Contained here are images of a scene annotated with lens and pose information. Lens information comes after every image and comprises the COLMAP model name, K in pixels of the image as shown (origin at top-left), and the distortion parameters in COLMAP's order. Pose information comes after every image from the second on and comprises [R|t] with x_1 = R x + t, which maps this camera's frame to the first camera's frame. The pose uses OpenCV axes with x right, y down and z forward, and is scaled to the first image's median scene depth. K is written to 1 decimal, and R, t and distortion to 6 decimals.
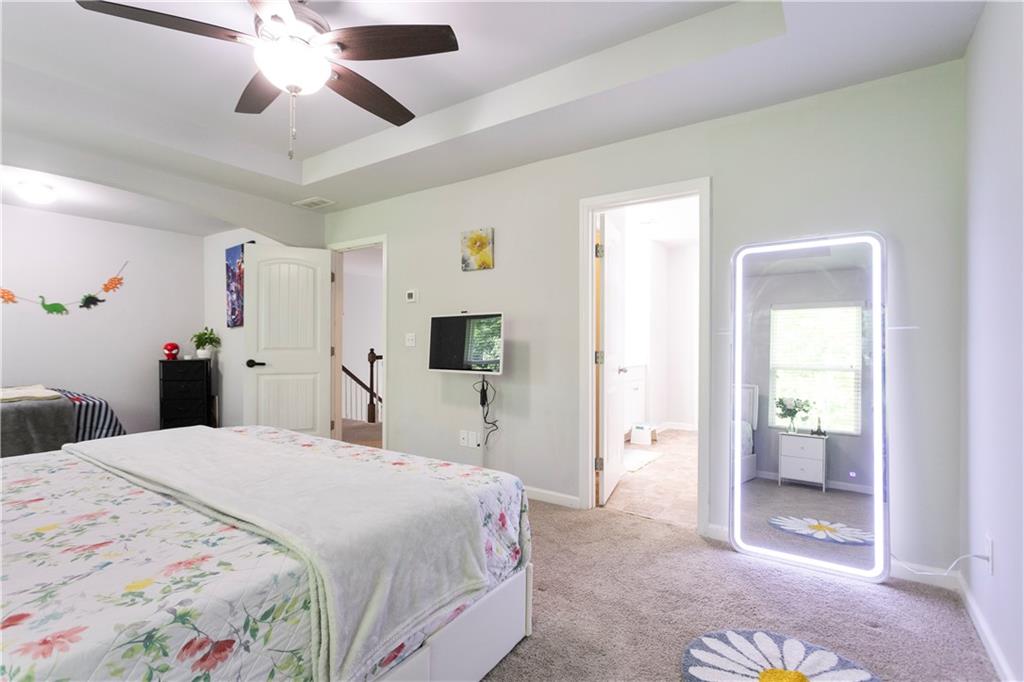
lens RADIAL K [[497.6, 0, 513.1], [0, 497.6, 340.1], [0, 0, 1]] dist [-0.006187, -0.000521]
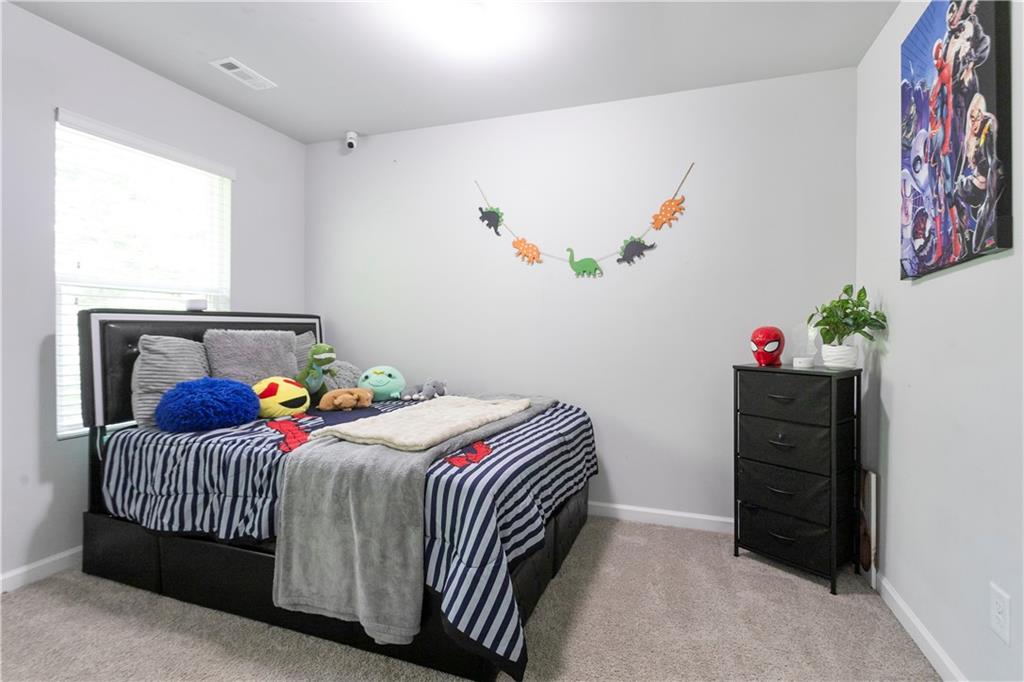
lens RADIAL K [[497.6, 0, 514.1], [0, 497.6, 339.4], [0, 0, 1]] dist [-0.006187, -0.000521]
pose [[0.262354, 0.021641, -0.964729, -0.330461], [-0.010637, 0.999753, 0.019534, 0.010066], [0.964913, 0.005137, 0.262520, 0.676286]]
